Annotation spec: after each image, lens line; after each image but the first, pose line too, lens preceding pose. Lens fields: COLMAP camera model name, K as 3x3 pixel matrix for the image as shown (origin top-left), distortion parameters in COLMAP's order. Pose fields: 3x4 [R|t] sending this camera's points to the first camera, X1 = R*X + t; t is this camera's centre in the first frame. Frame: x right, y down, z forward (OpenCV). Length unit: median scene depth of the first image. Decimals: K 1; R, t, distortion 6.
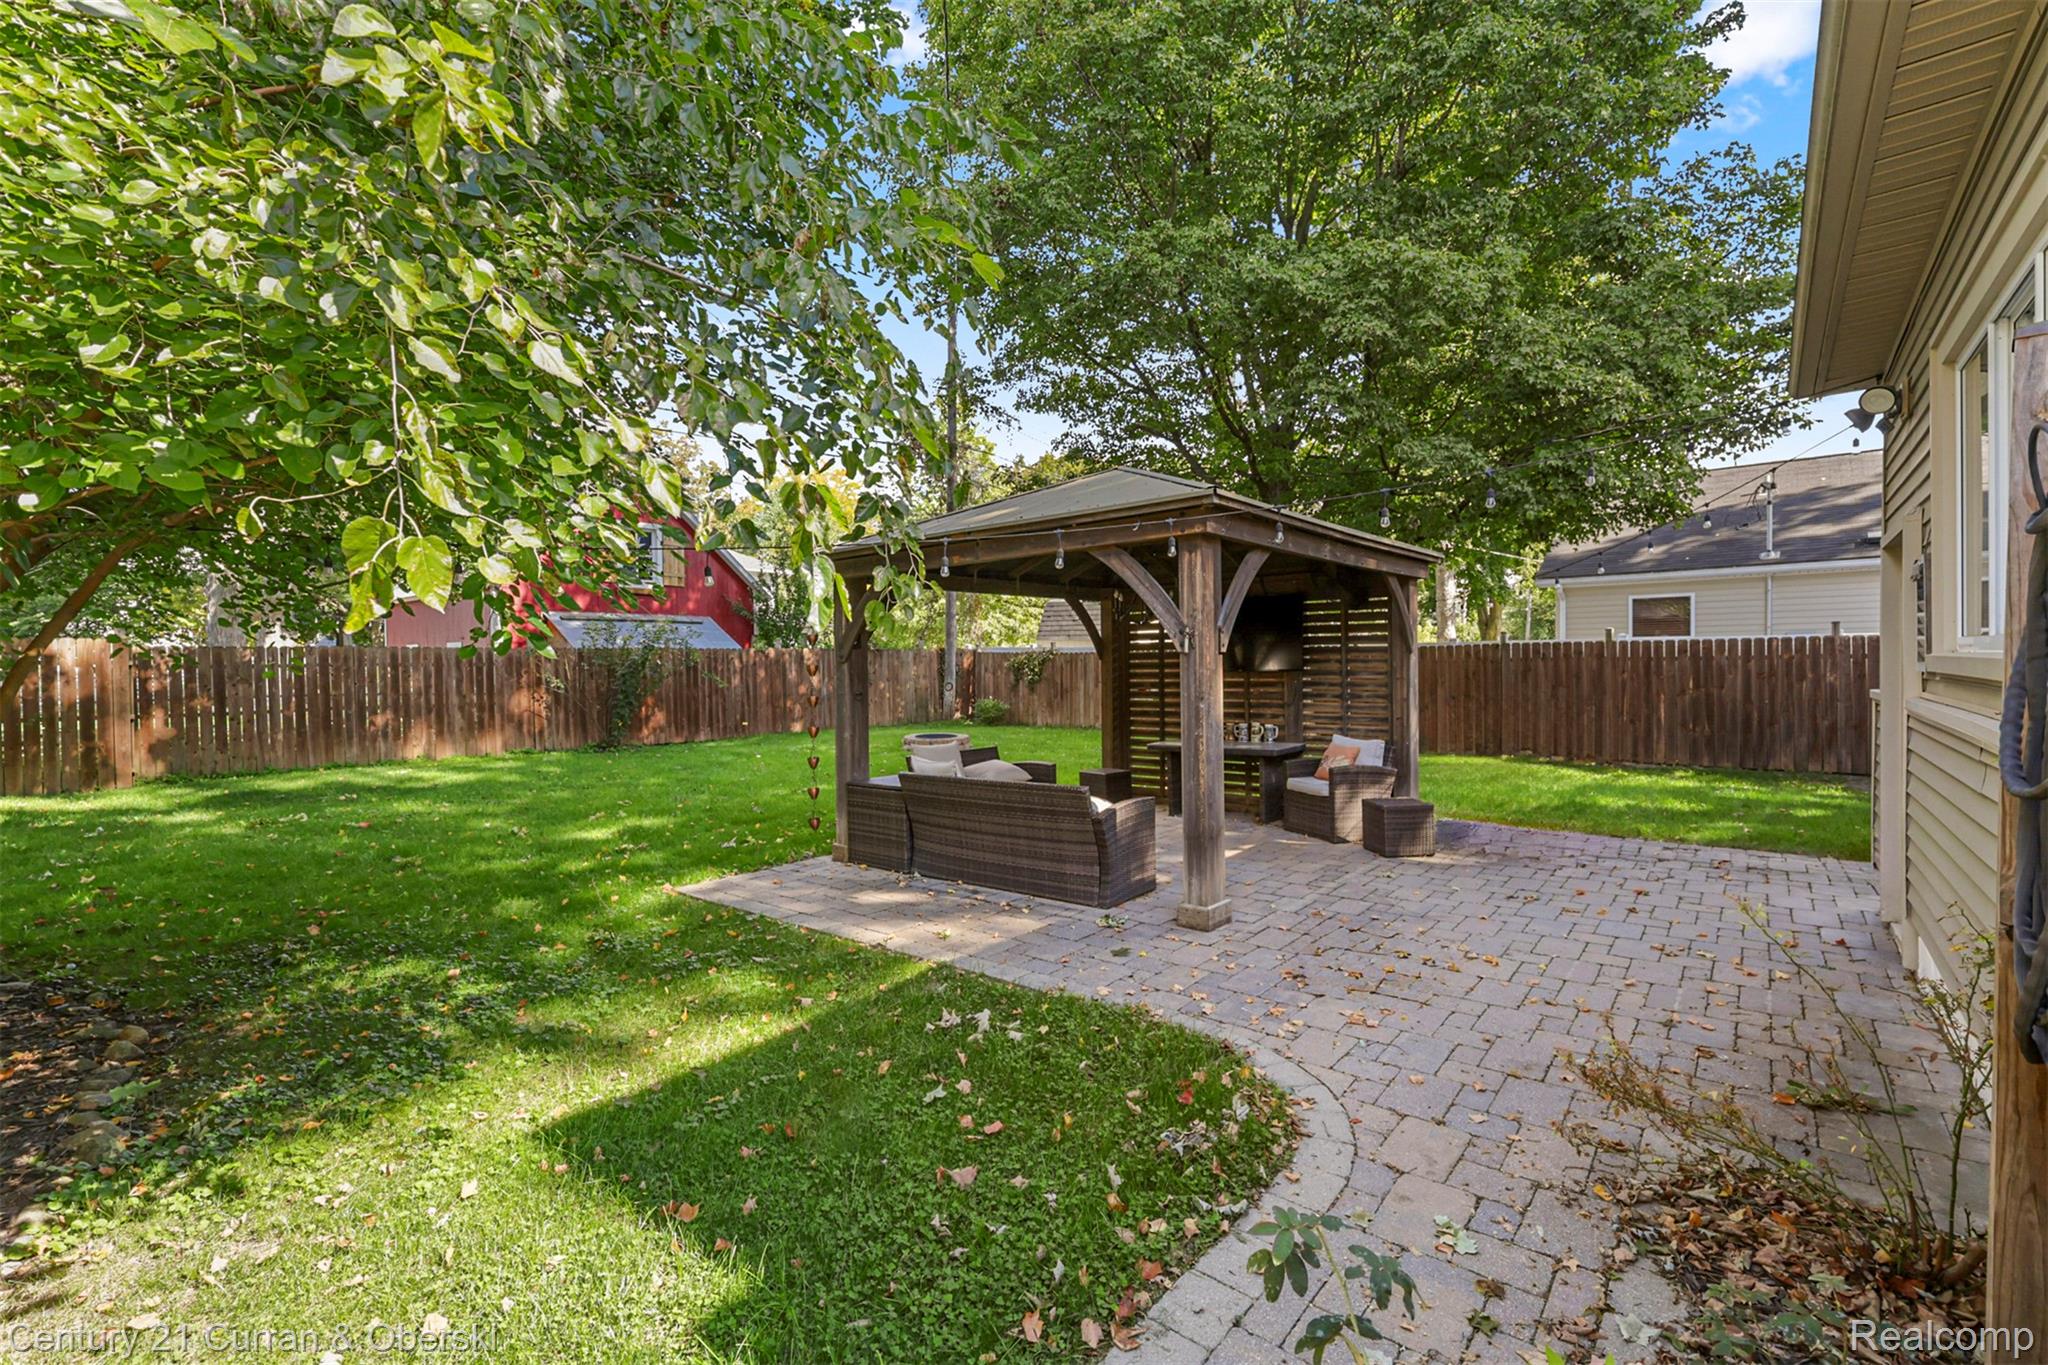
lens RADIAL K [[895.9, 0, 1024.0], [0, 895.9, 682.5], [0, 0, 1]] dist [0.000043, 0.000027]
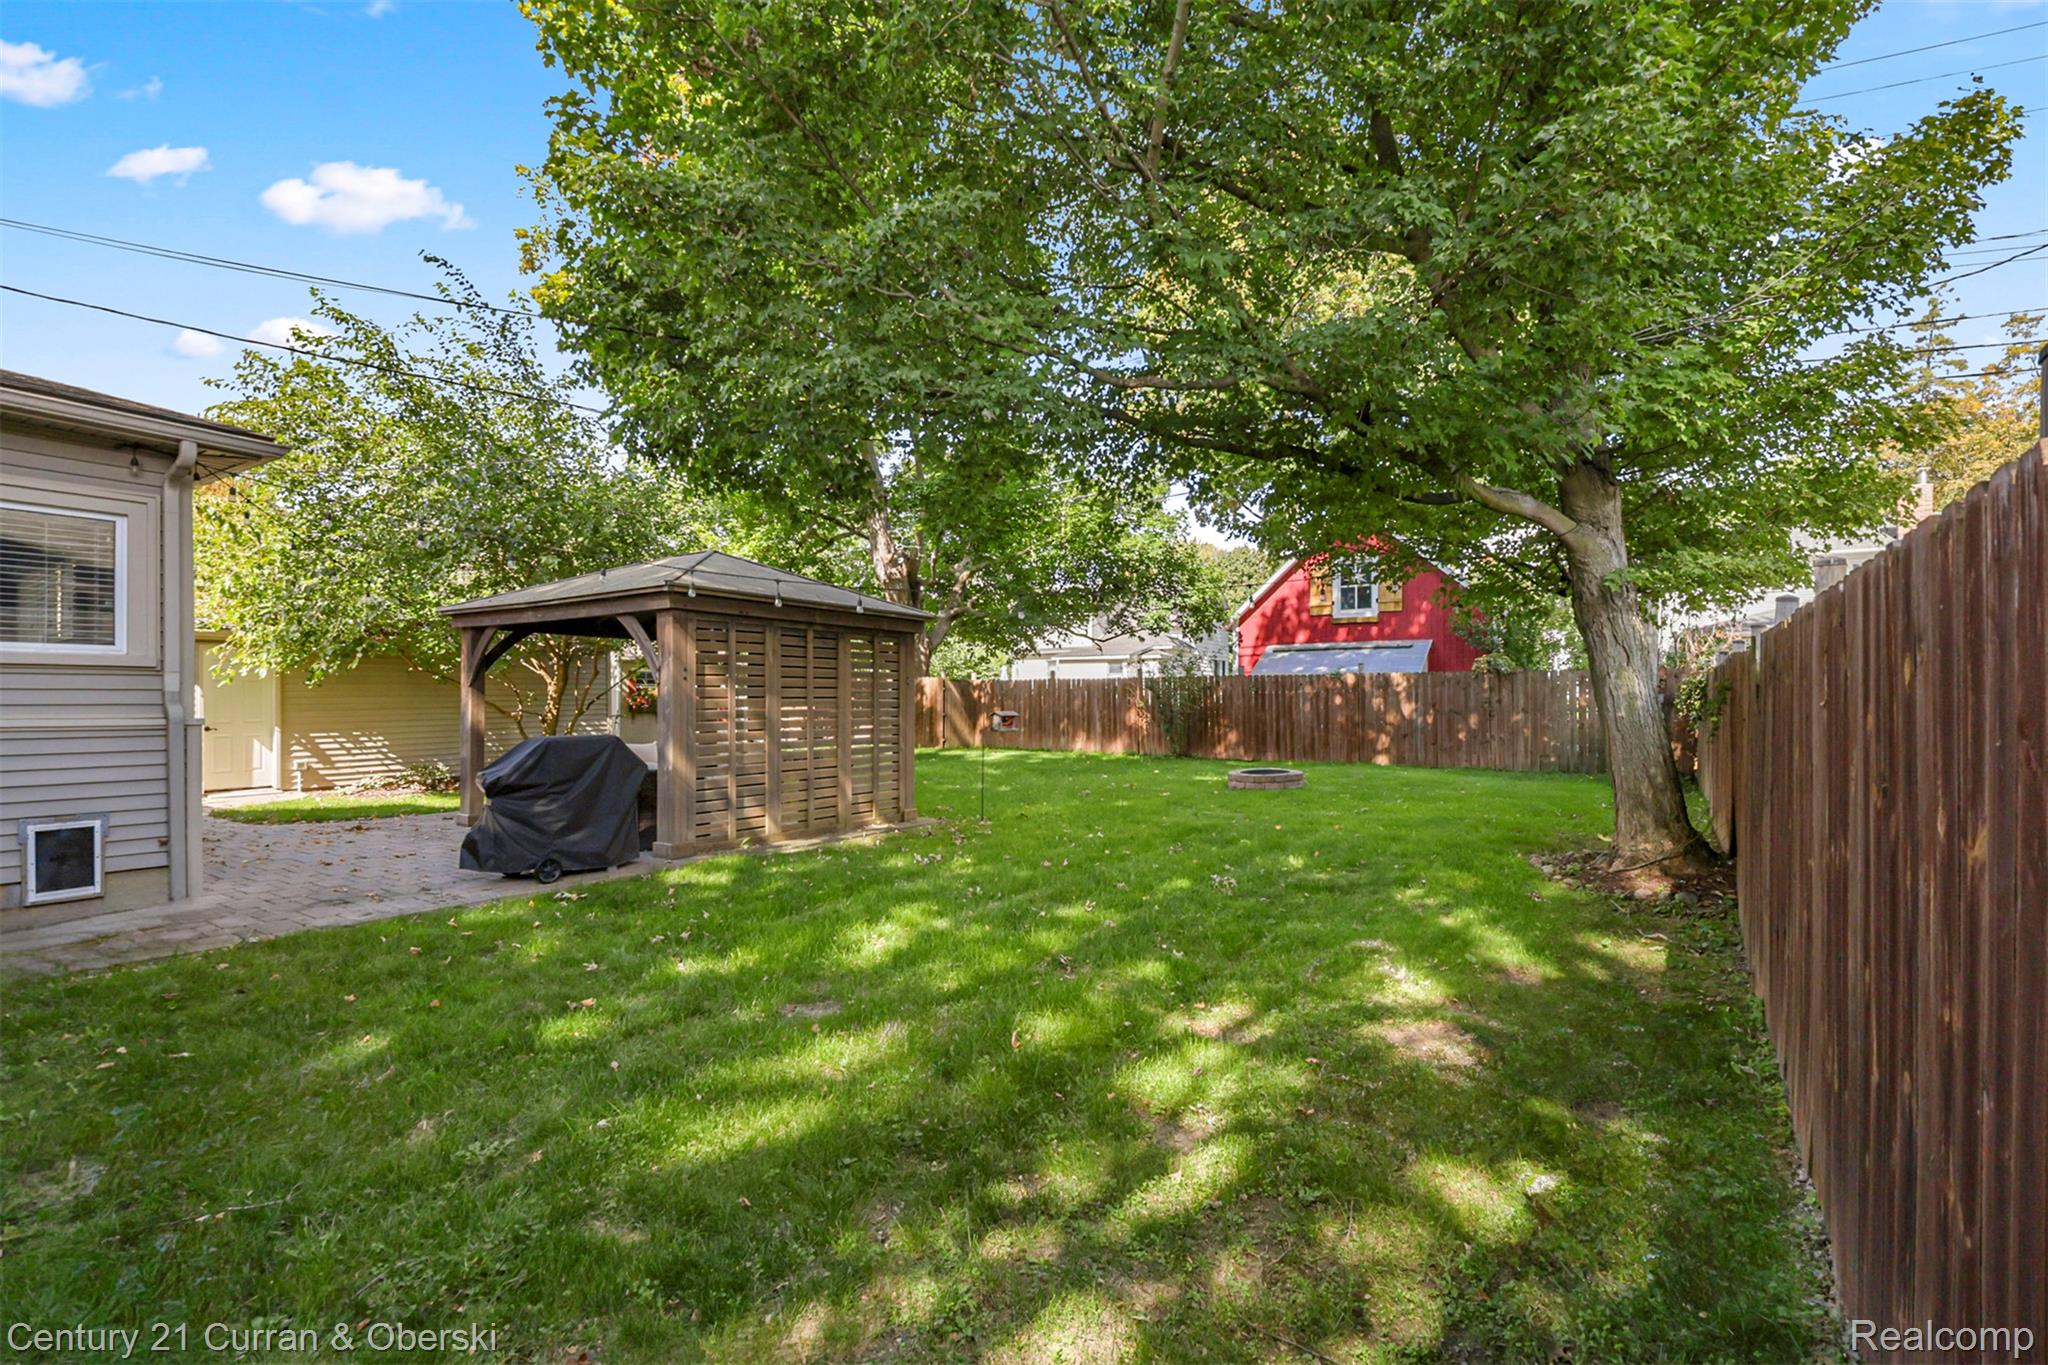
lens RADIAL K [[895.9, 0, 1024.0], [0, 895.9, 682.5], [0, 0, 1]] dist [0.000043, 0.000027]
pose [[0.104285, -0.006134, -0.994529, 0.803078], [-0.021052, 0.999743, -0.008374, -0.017076], [0.994325, 0.021810, 0.104129, 0.703254]]
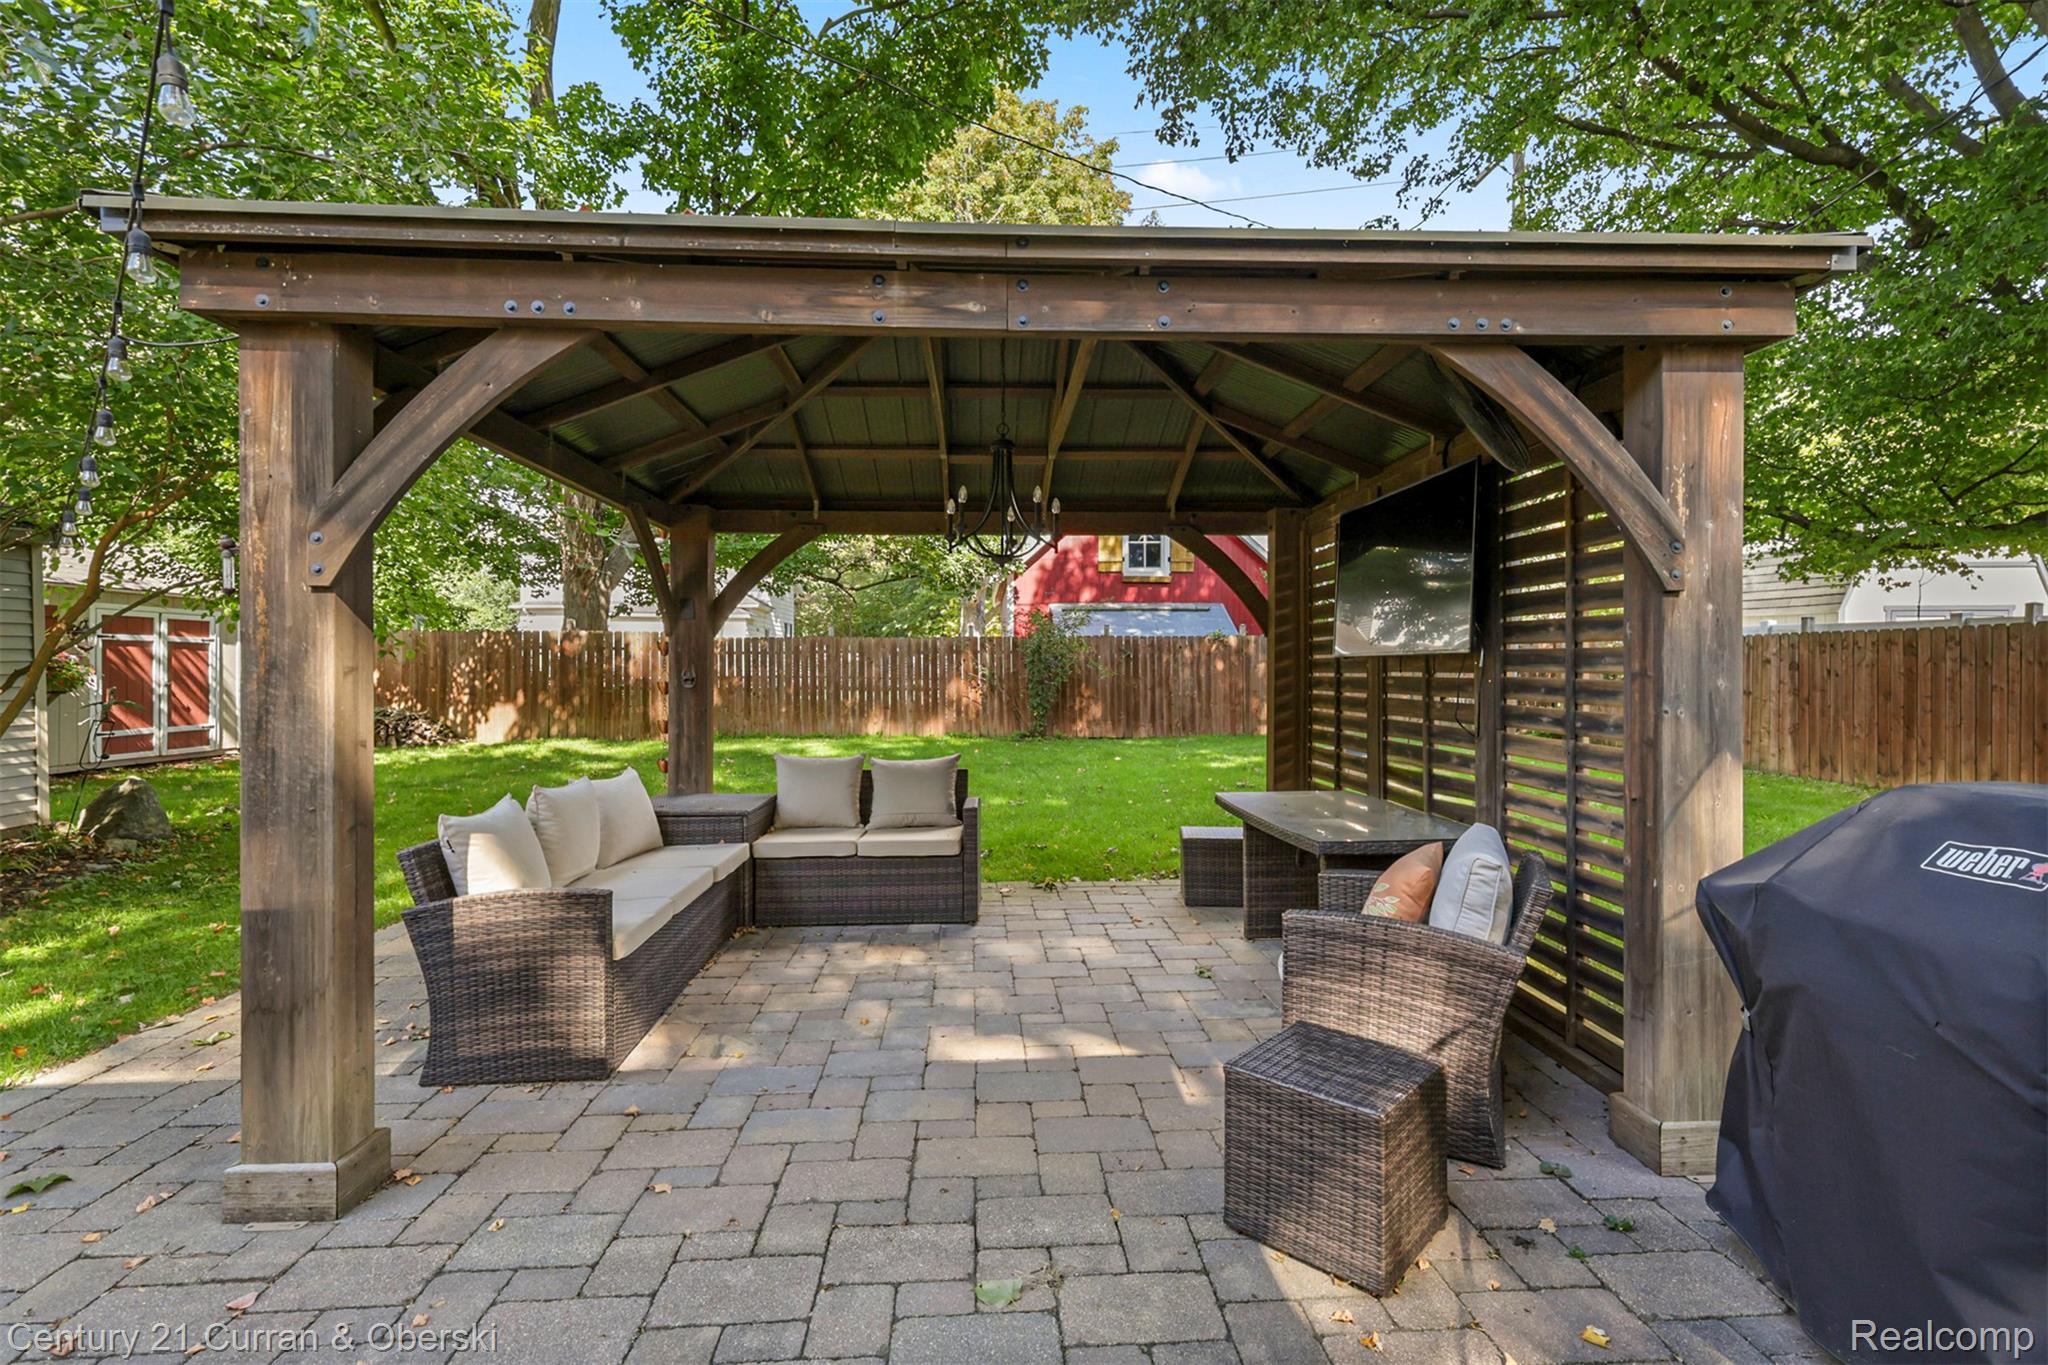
lens RADIAL K [[895.9, 0, 1024.0], [0, 895.9, 682.5], [0, 0, 1]] dist [0.000043, 0.000027]
pose [[0.678111, 0.022969, -0.734600, 0.273470], [-0.020289, 0.999716, 0.012529, -0.000299], [0.734679, 0.006408, 0.678385, 0.340775]]
